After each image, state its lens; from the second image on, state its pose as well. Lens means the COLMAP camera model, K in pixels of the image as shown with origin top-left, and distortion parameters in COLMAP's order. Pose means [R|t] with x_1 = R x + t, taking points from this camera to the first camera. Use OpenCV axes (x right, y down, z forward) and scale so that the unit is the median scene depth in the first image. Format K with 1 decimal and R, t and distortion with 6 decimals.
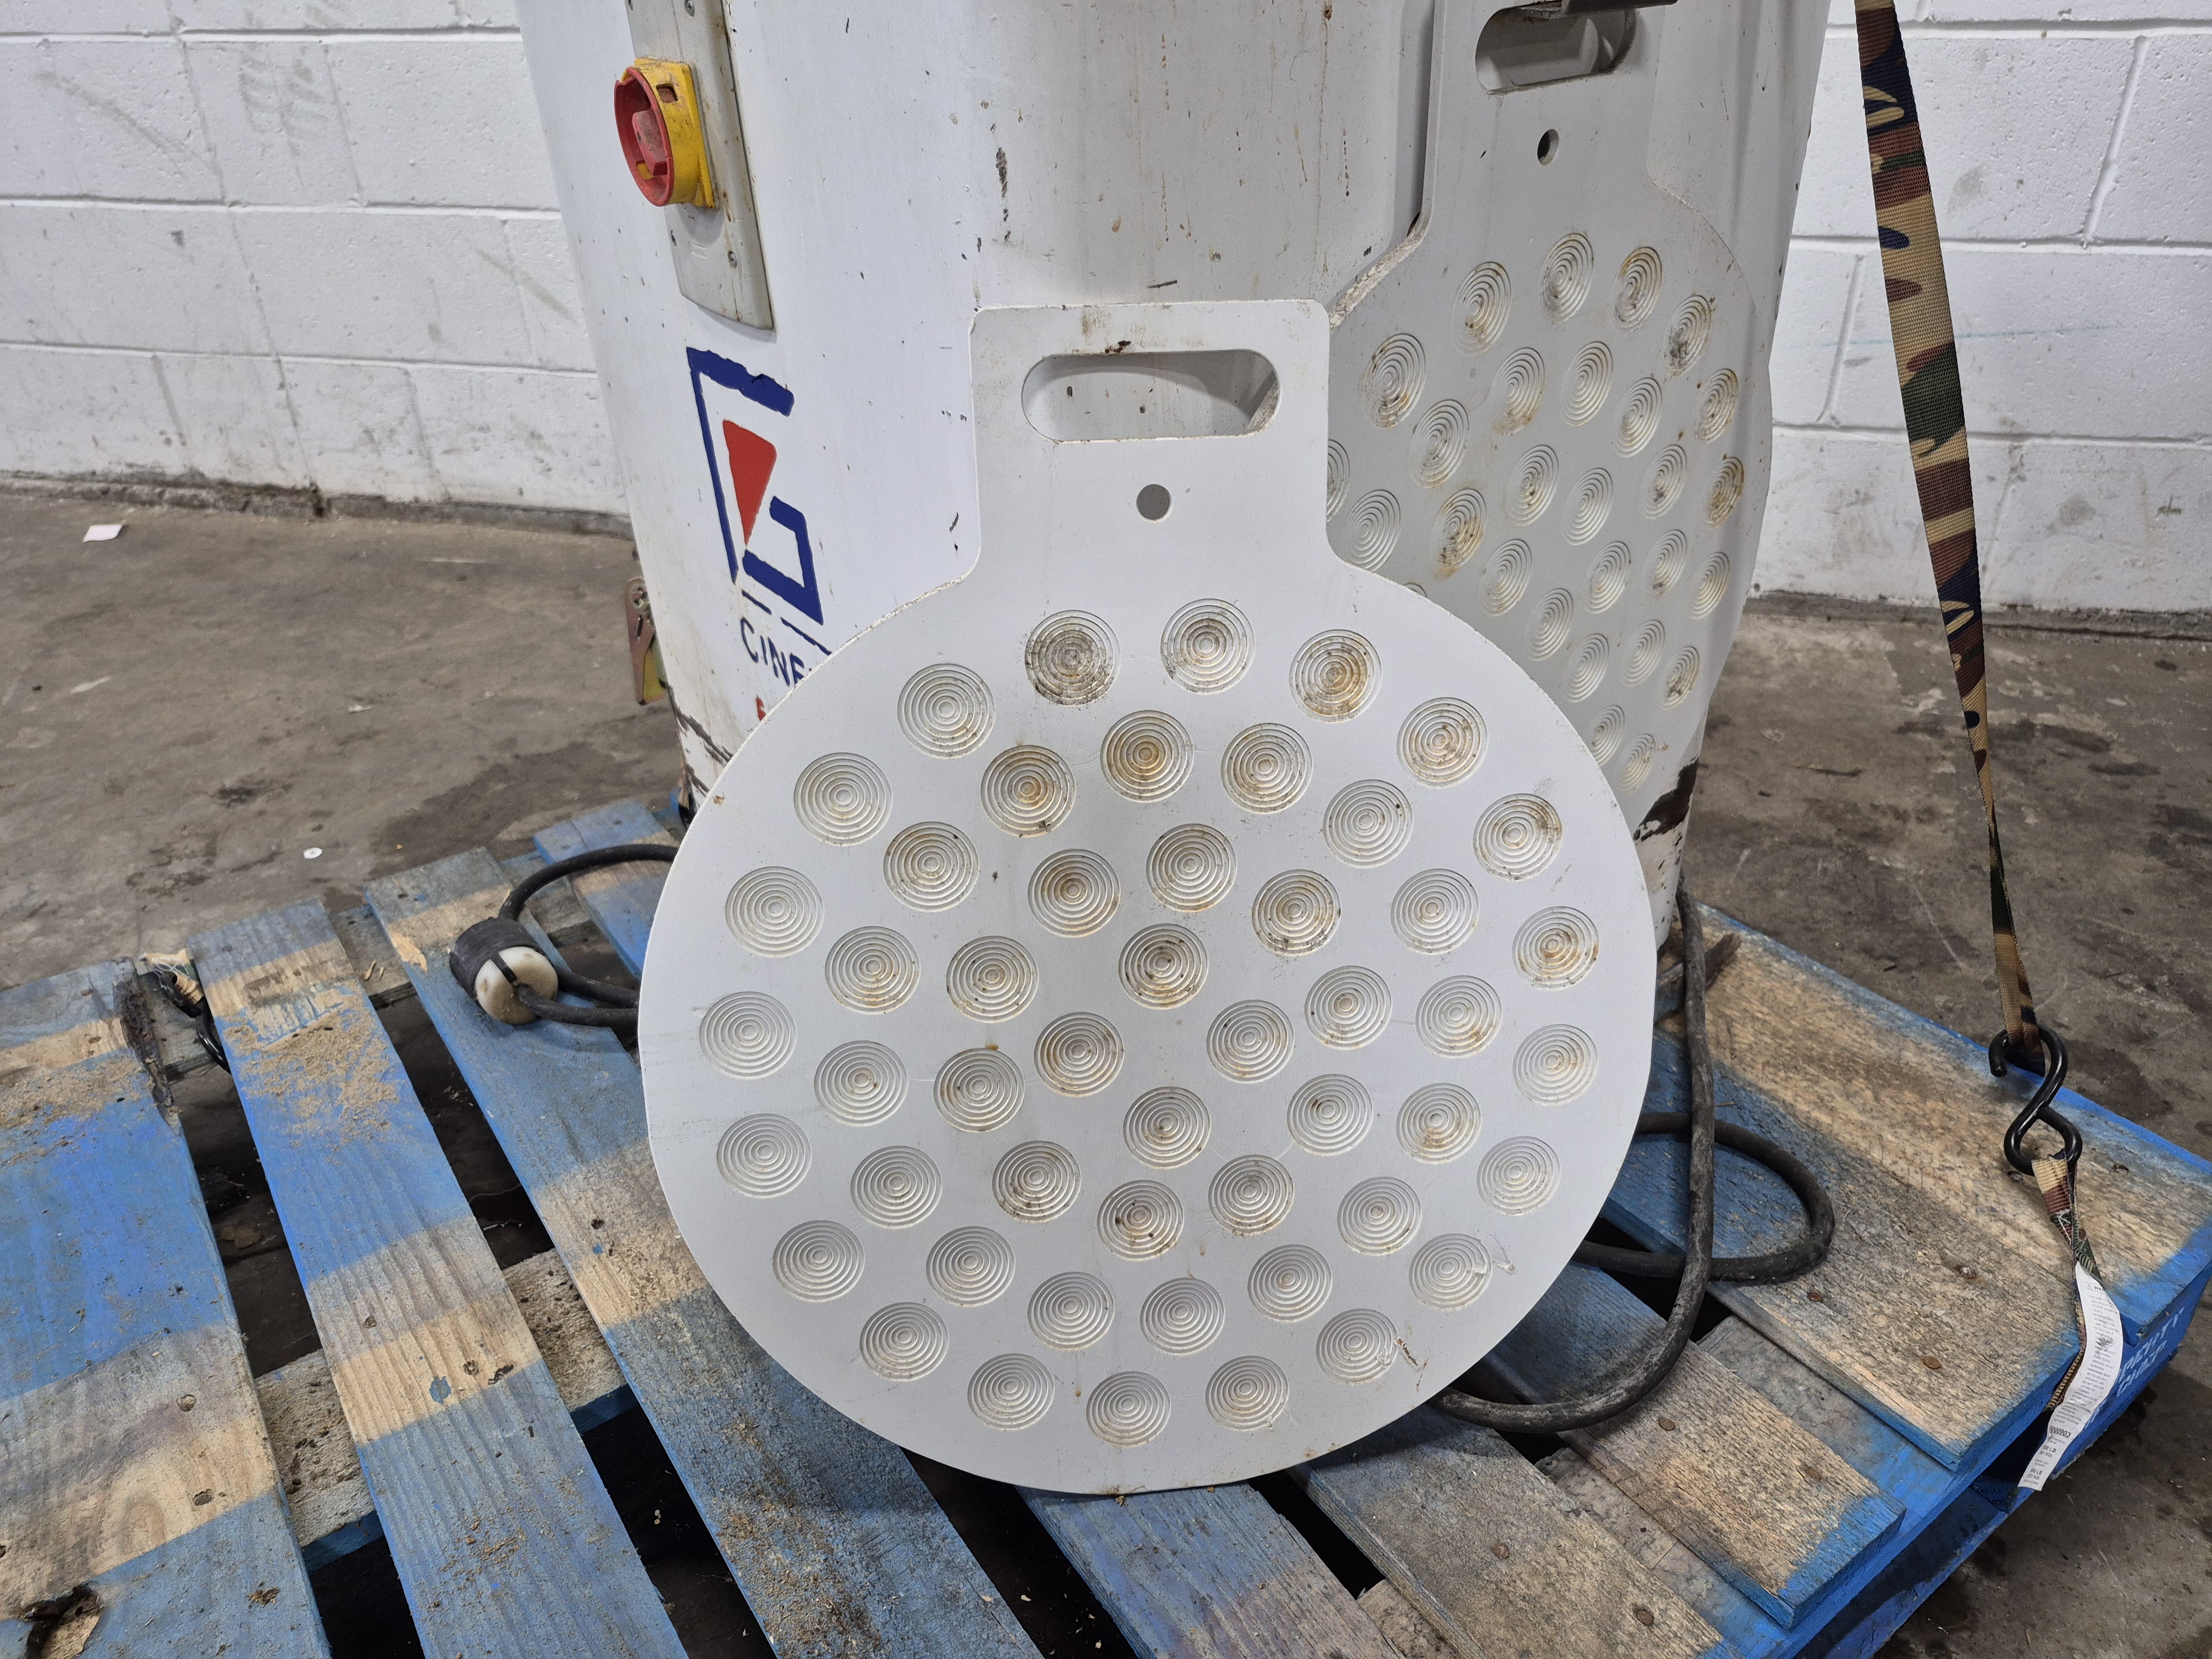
lens RADIAL K [[1530.8, 0, 1141.4], [0, 1530.8, 822.1], [0, 0, 1]] dist [0.004235, -0.002055]
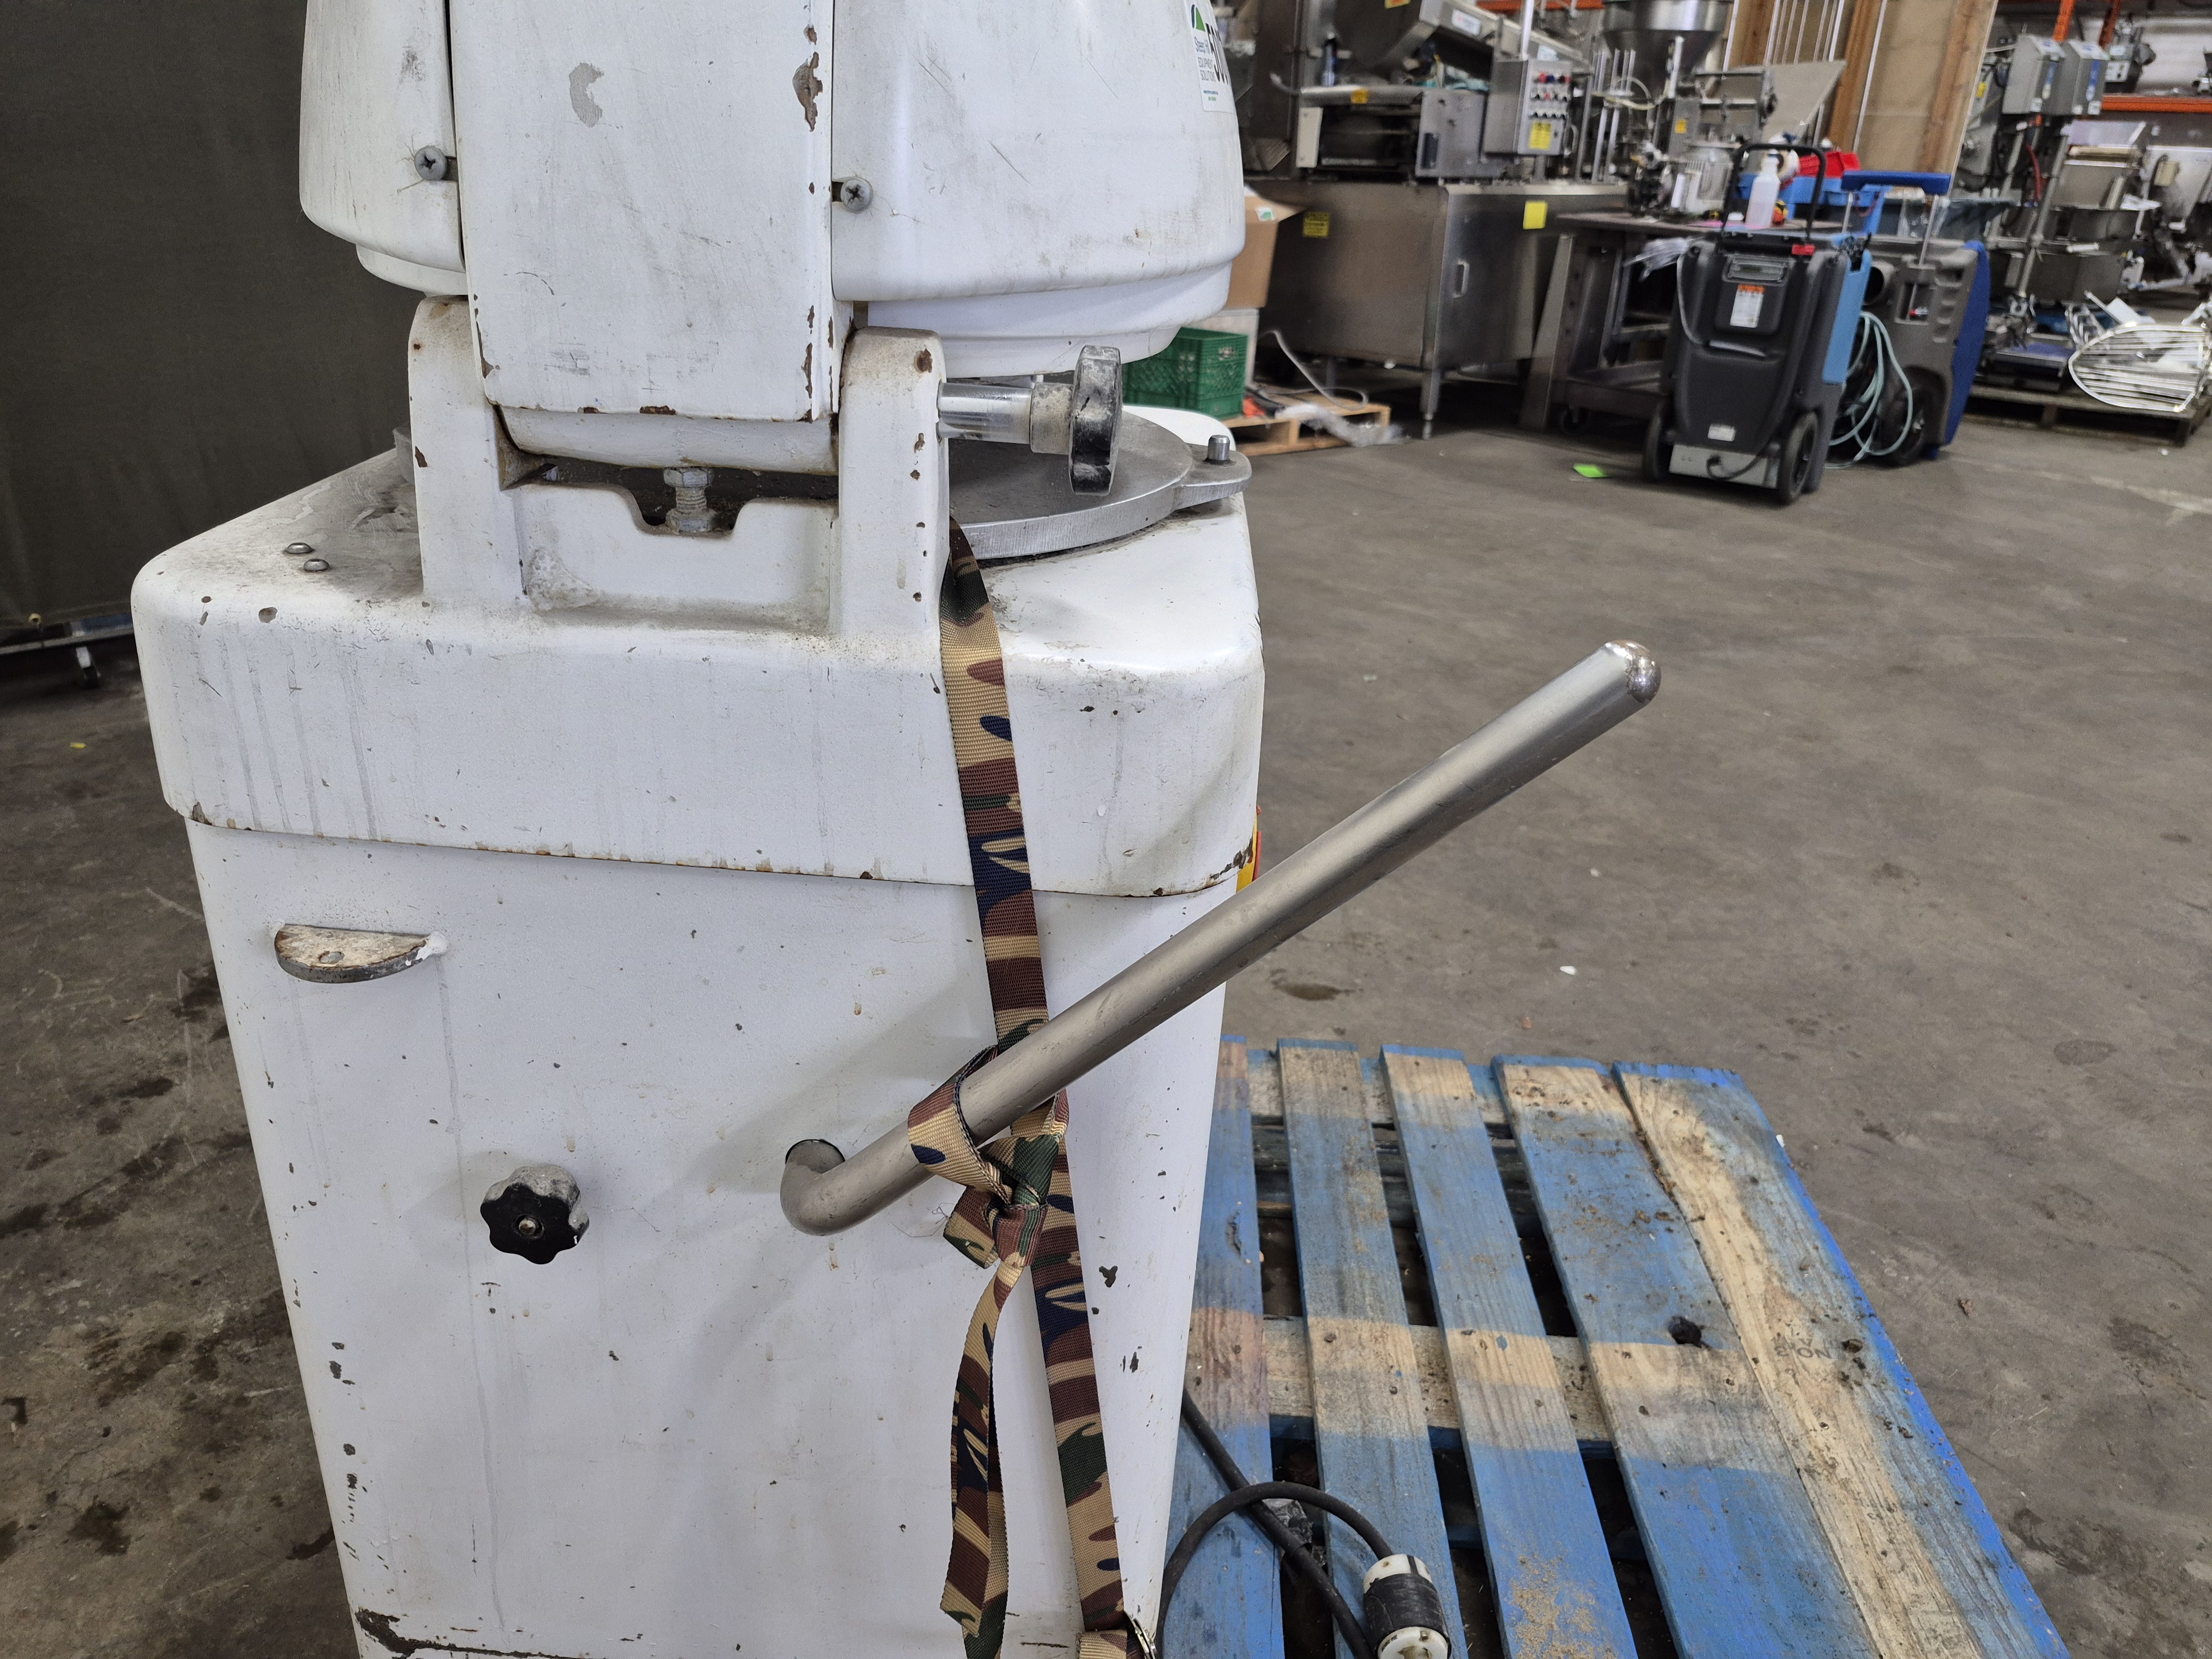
lens RADIAL K [[1530.8, 0, 1141.4], [0, 1530.8, 822.1], [0, 0, 1]] dist [0.004235, -0.002055]
pose [[-0.795790, -0.256050, 0.548778, -0.919350], [0.303189, 0.615992, 0.727070, -1.351624], [-0.524209, 0.744978, -0.412568, 1.468930]]
